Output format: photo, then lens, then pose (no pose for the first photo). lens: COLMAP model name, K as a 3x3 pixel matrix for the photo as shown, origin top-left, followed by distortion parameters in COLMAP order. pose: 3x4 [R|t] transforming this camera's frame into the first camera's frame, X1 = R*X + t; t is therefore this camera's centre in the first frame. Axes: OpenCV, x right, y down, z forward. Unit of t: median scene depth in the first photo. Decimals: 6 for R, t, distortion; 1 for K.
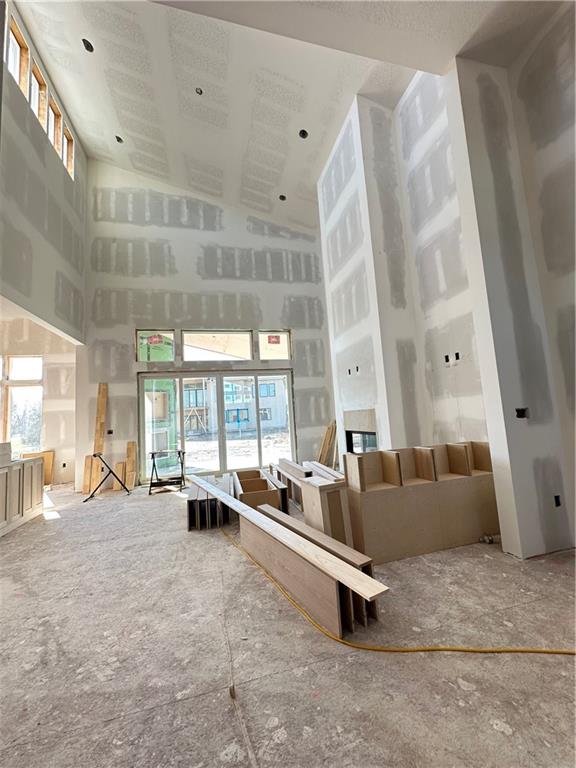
lens RADIAL K [[305.7, 0, 287.4], [0, 305.7, 384.4], [0, 0, 1]] dist [-0.002303, 0.000580]
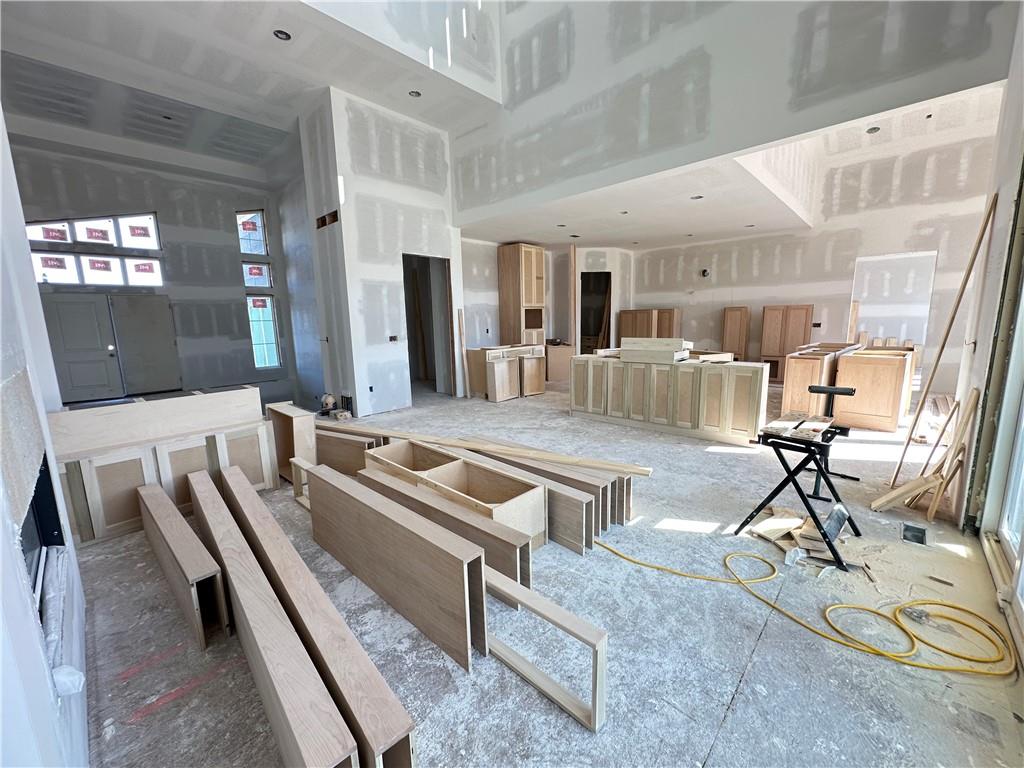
lens RADIAL K [[407.6, 0, 513.6], [0, 407.6, 382.4], [0, 0, 1]] dist [-0.002303, 0.000580]
pose [[-0.836221, 0.167847, -0.522074, 0.077454], [0.131471, 0.985605, 0.106291, 0.080471], [0.532400, 0.020246, -0.846251, 1.106600]]
